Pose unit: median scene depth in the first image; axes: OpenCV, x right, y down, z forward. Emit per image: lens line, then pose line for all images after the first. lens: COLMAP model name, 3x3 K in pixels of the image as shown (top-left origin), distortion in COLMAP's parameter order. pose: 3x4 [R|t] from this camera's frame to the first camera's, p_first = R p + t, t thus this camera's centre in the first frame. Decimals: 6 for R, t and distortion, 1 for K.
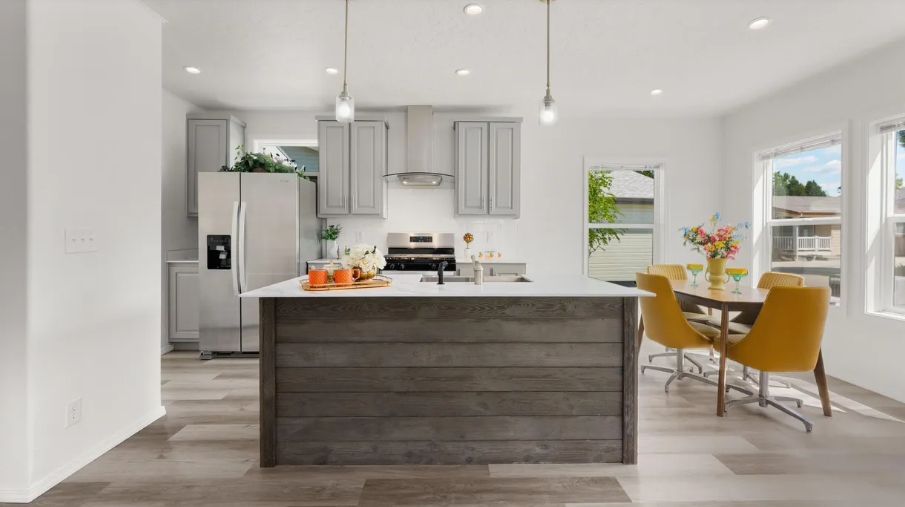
lens RADIAL K [[370.5, 0, 449.2], [0, 370.5, 237.0], [0, 0, 1]] dist [-0.003963, -0.000030]
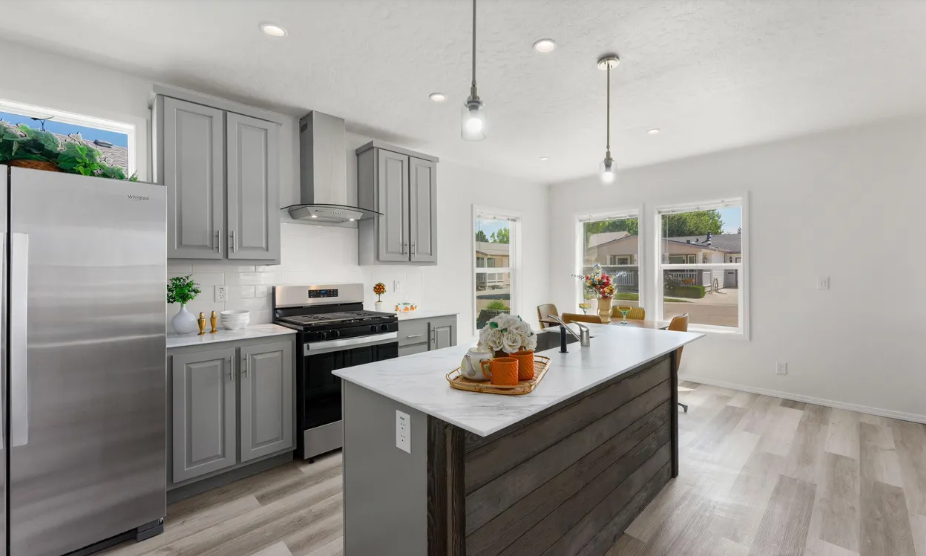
lens RADIAL K [[376.8, 0, 466.3], [0, 376.8, 273.6], [0, 0, 1]] dist [0.004665, 0.000117]
pose [[0.736382, -0.017073, 0.676350, -0.395716], [0.018510, 0.999816, 0.005085, -0.033565], [-0.676312, 0.008775, 0.736563, 0.253392]]
